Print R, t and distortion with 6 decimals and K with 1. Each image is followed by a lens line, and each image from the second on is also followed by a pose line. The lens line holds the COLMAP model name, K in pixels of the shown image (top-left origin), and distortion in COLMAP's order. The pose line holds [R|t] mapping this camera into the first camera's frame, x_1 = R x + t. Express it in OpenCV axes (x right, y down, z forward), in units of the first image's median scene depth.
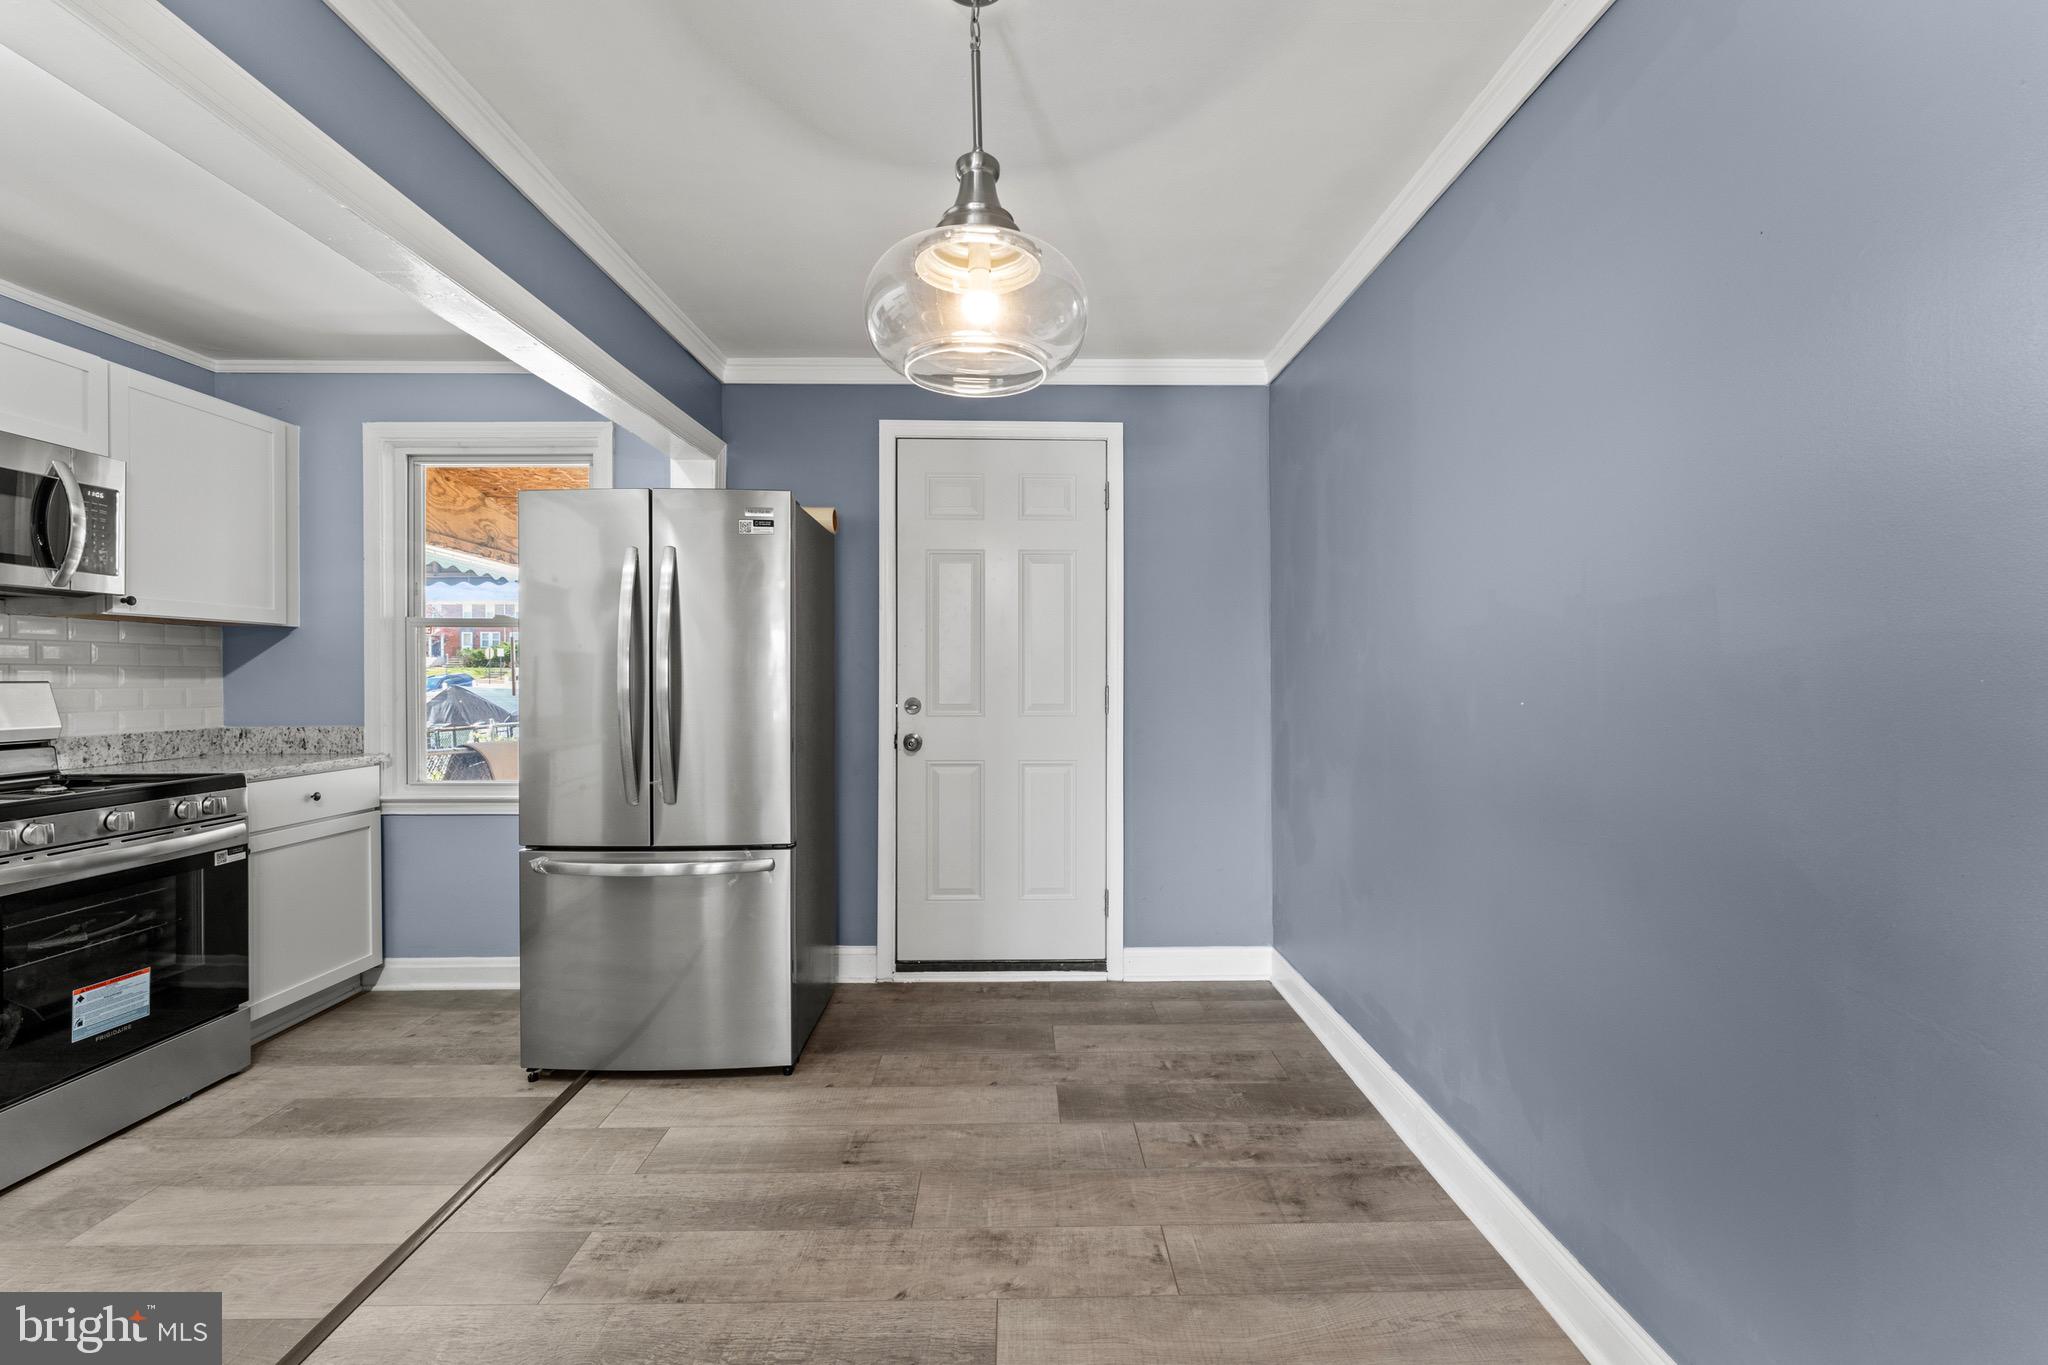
lens RADIAL K [[915.1, 0, 1015.0], [0, 915.1, 678.9], [0, 0, 1]] dist [-0.002946, -0.000307]
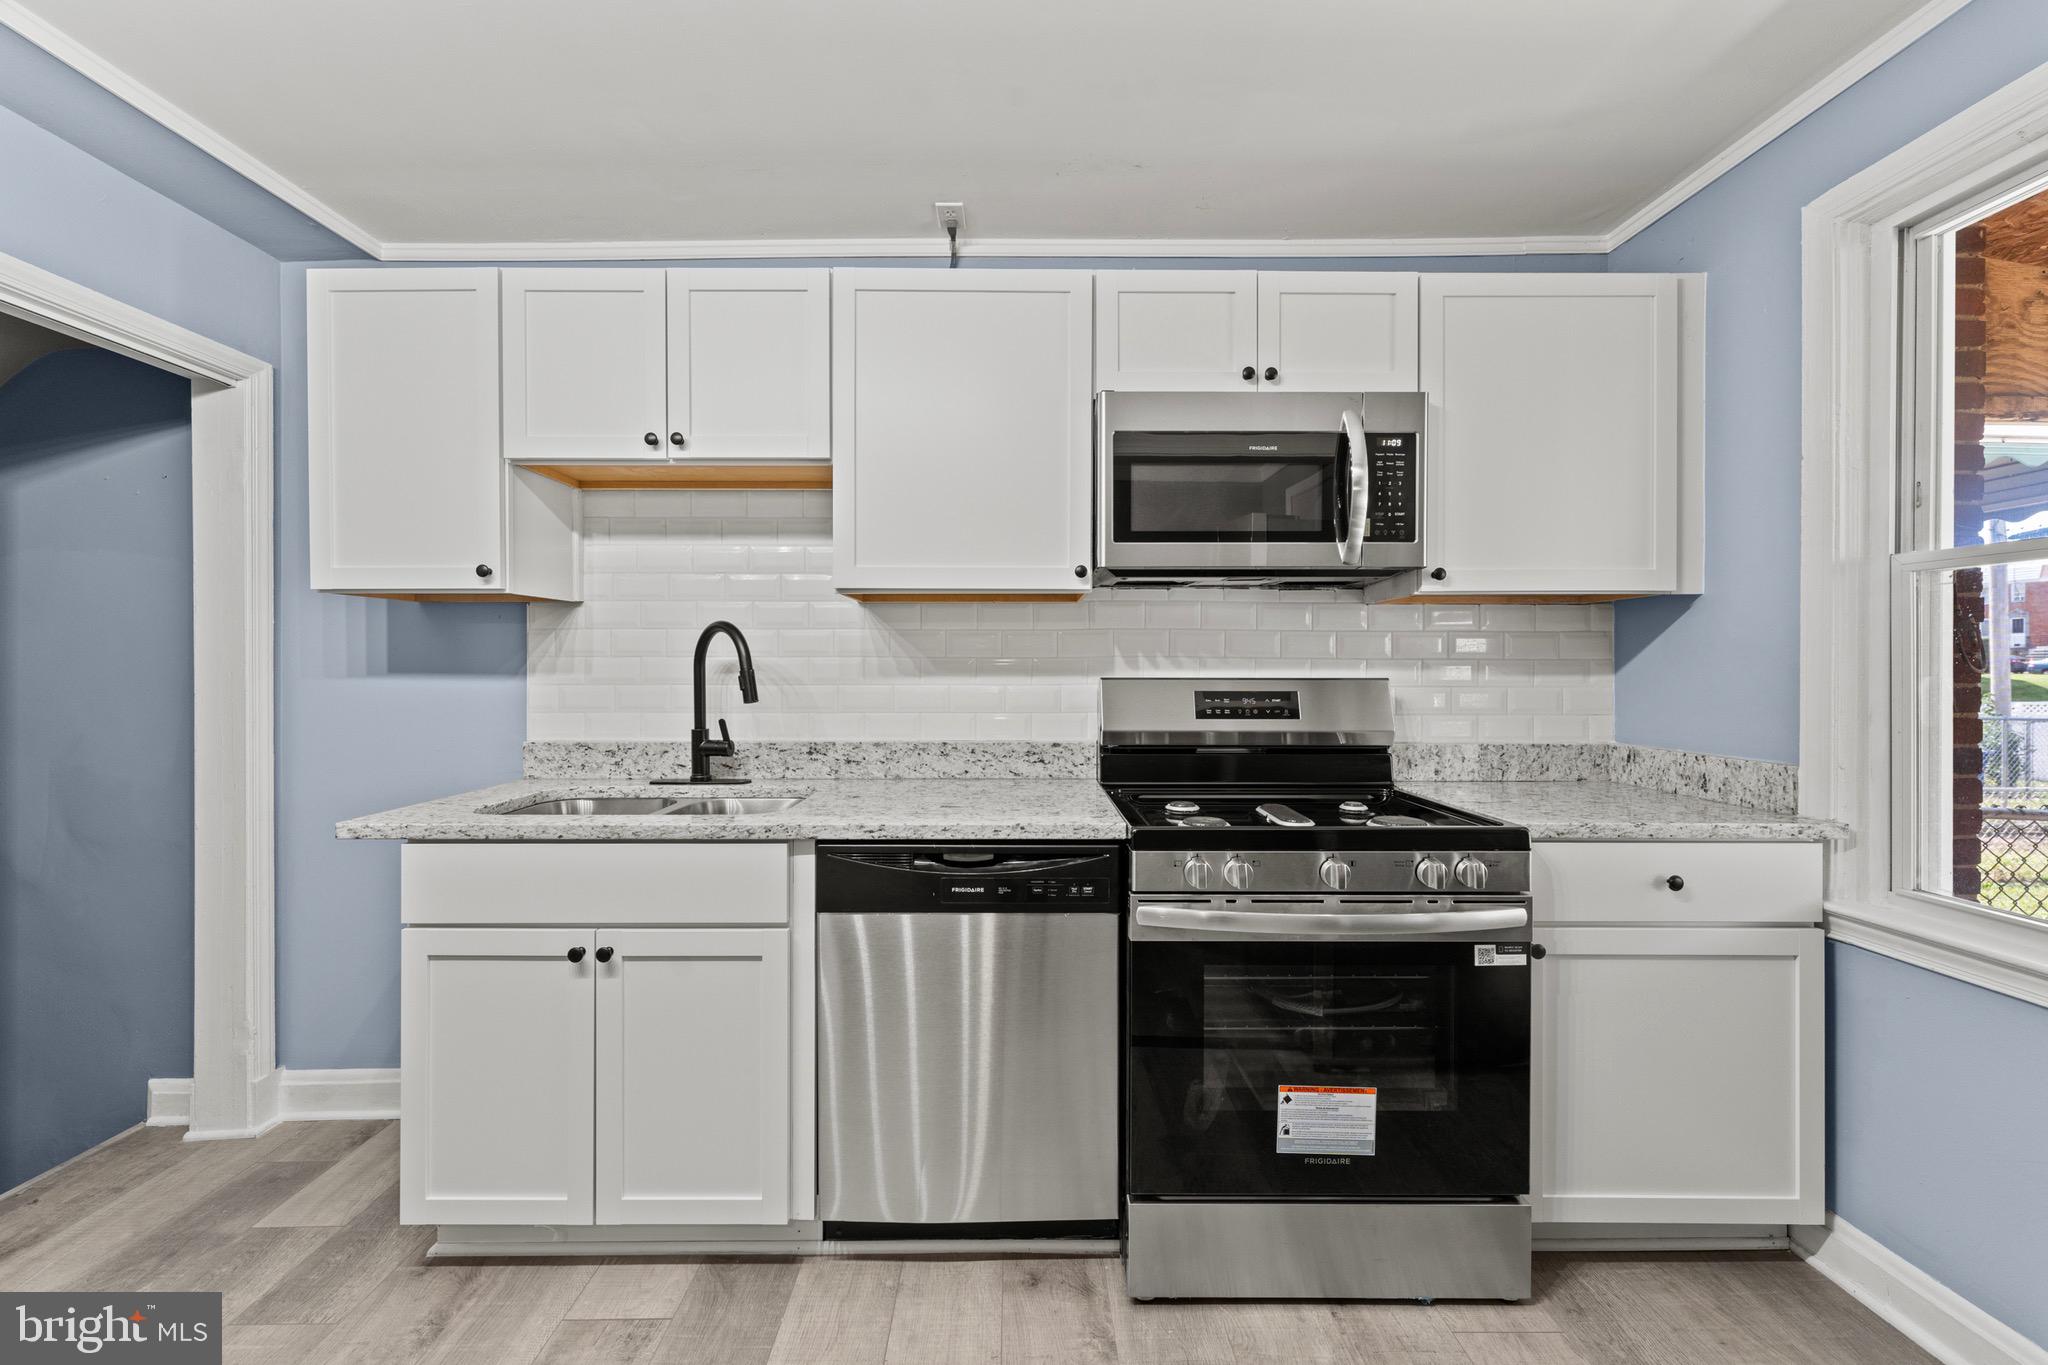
lens RADIAL K [[848.1, 0, 1018.1], [0, 848.1, 672.5], [0, 0, 1]] dist [0.001233, 0.000227]
pose [[0.045383, 0.004024, -0.998962, -0.234452], [-0.002335, 0.999990, 0.003922, -0.004356], [0.998967, 0.002155, 0.045392, 0.526080]]
